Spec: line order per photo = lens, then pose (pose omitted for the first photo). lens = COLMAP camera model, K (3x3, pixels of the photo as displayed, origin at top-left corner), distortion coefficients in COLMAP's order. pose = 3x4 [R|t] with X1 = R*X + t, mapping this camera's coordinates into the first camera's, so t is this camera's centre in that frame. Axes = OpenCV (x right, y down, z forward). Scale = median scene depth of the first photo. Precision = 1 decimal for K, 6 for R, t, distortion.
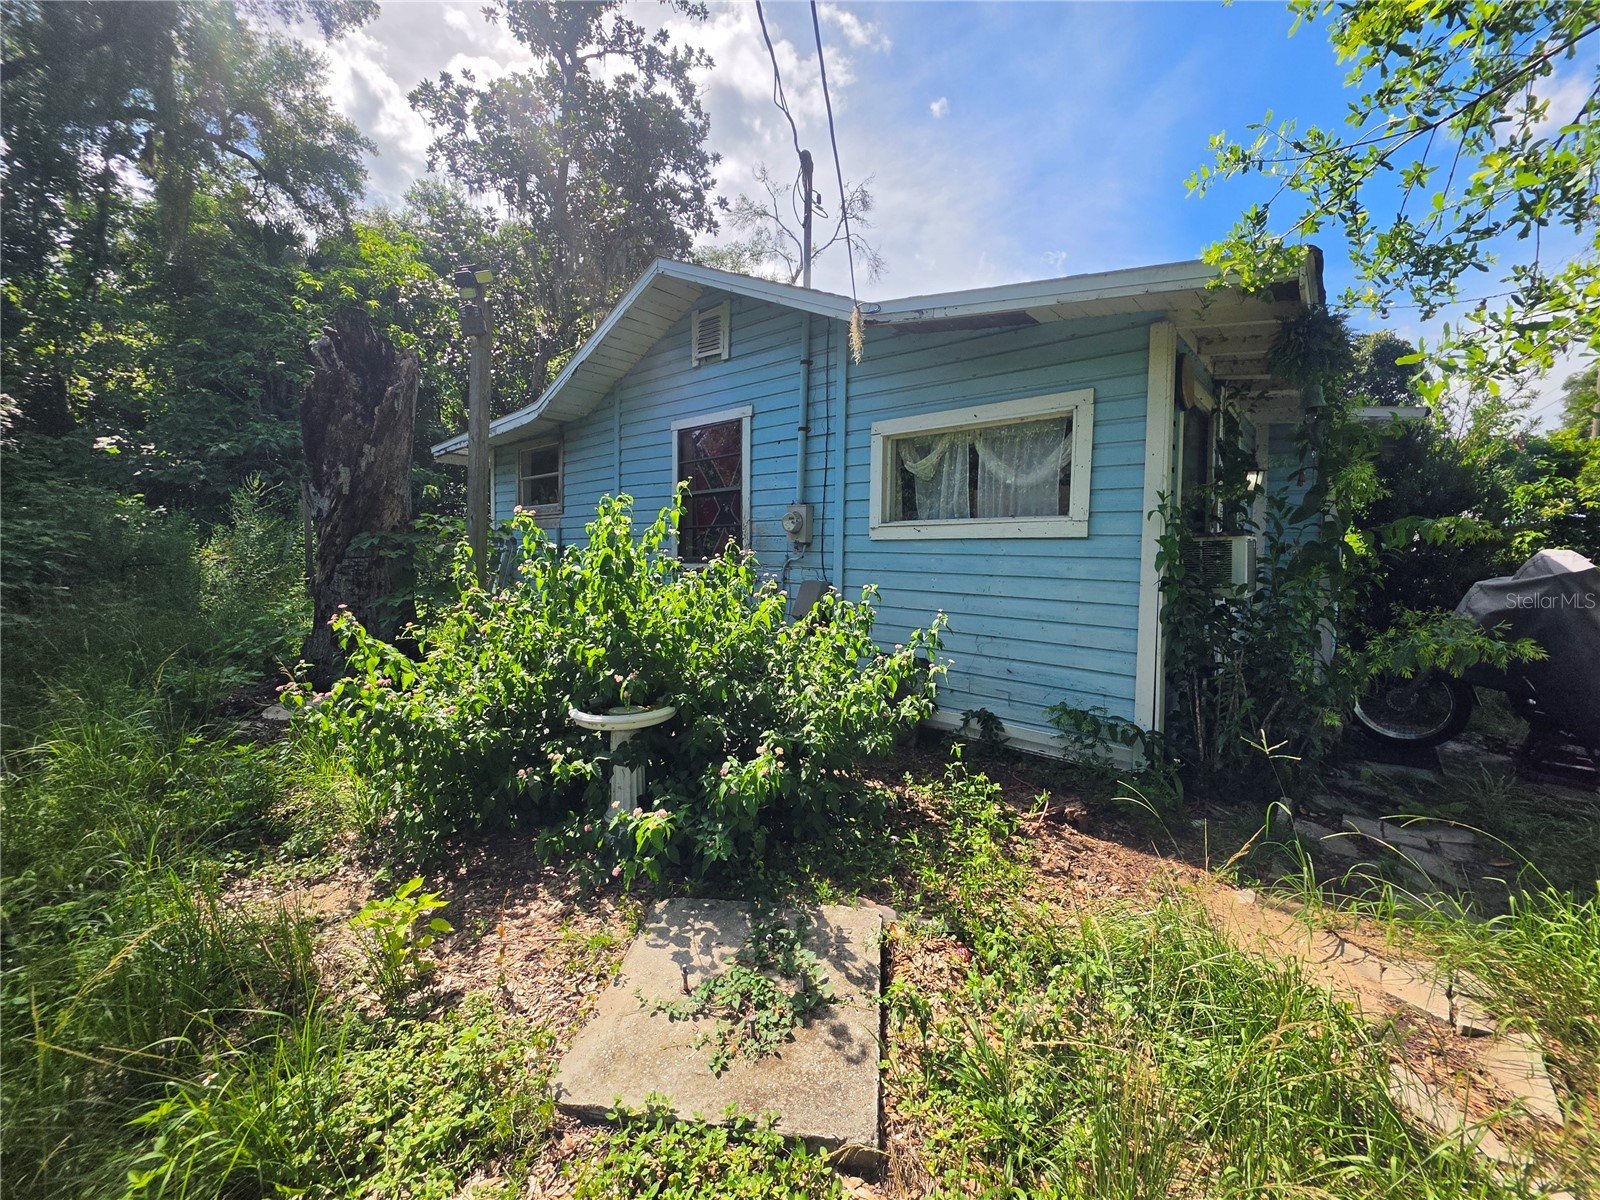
lens RADIAL K [[644.8, 0, 802.4], [0, 644.8, 588.0], [0, 0, 1]] dist [-0.008449, 0.000372]
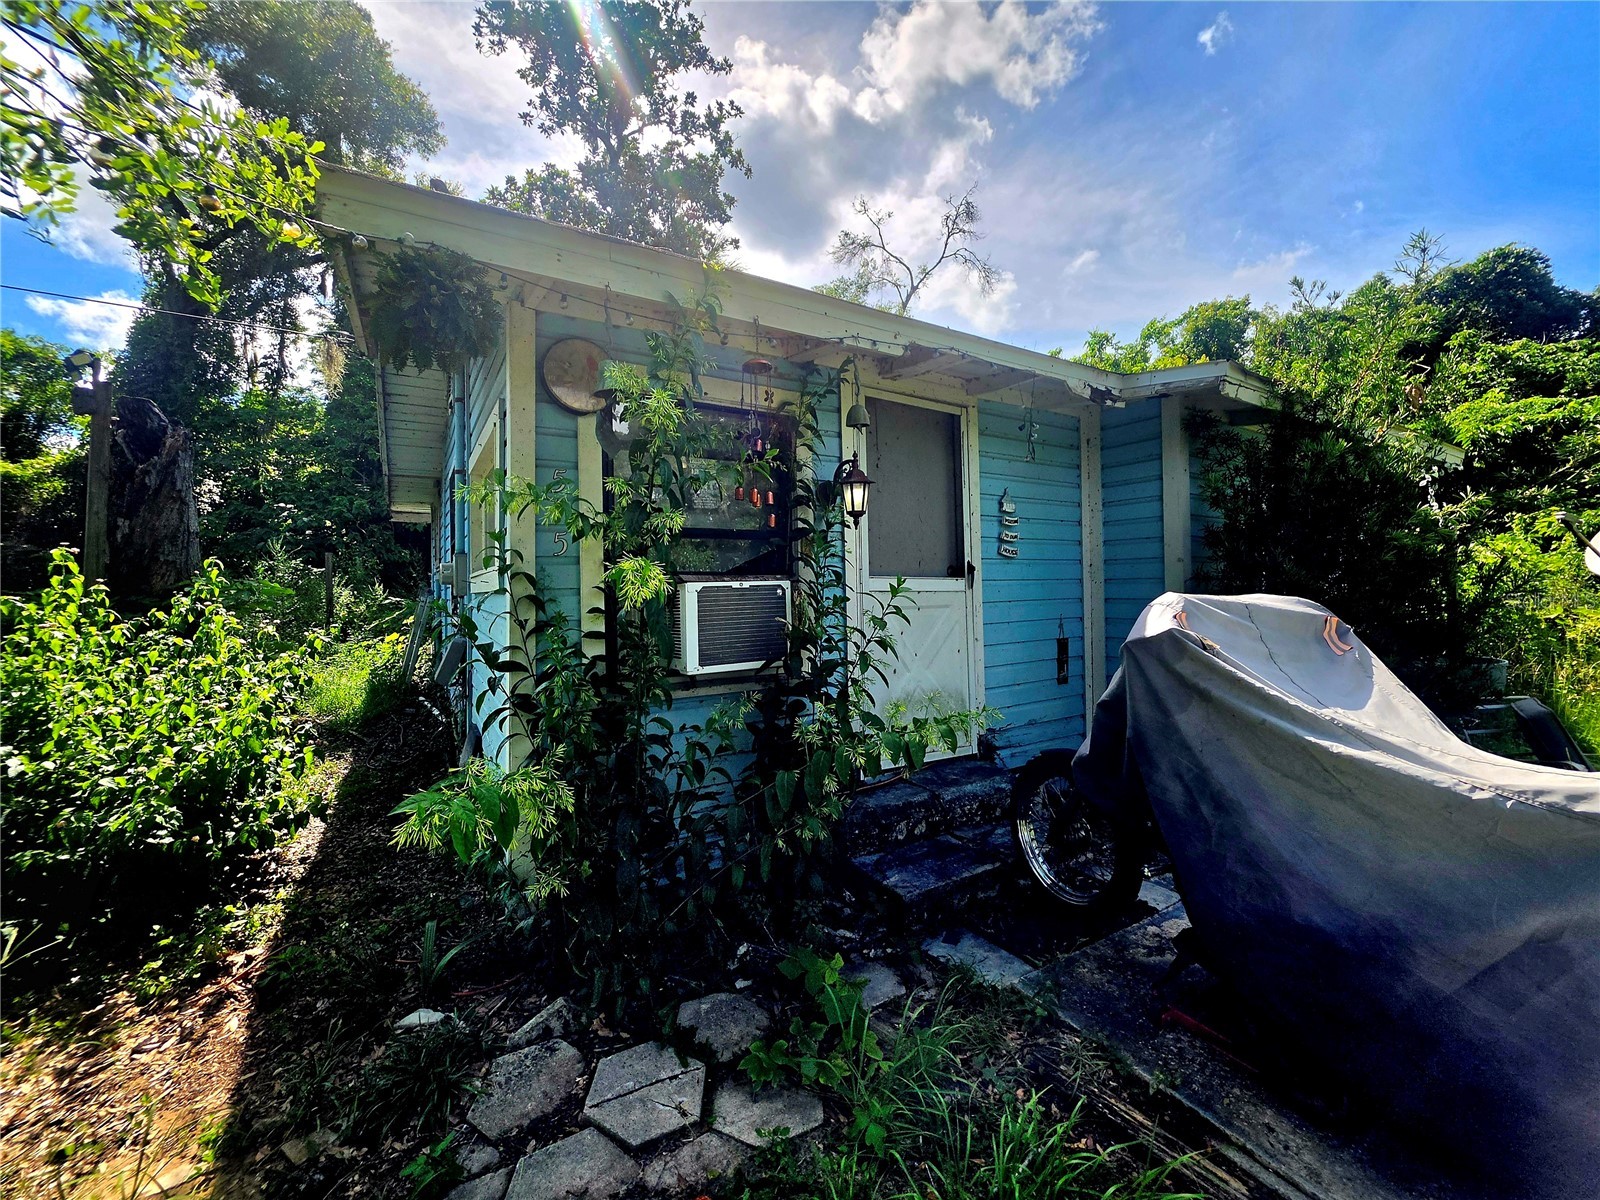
lens RADIAL K [[644.8, 0, 802.4], [0, 644.8, 588.0], [0, 0, 1]] dist [-0.008449, 0.000372]
pose [[0.953832, -0.021706, -0.299556, 0.237590], [0.007430, 0.998785, -0.048716, -0.011159], [0.300249, 0.044242, 0.952834, 0.088181]]
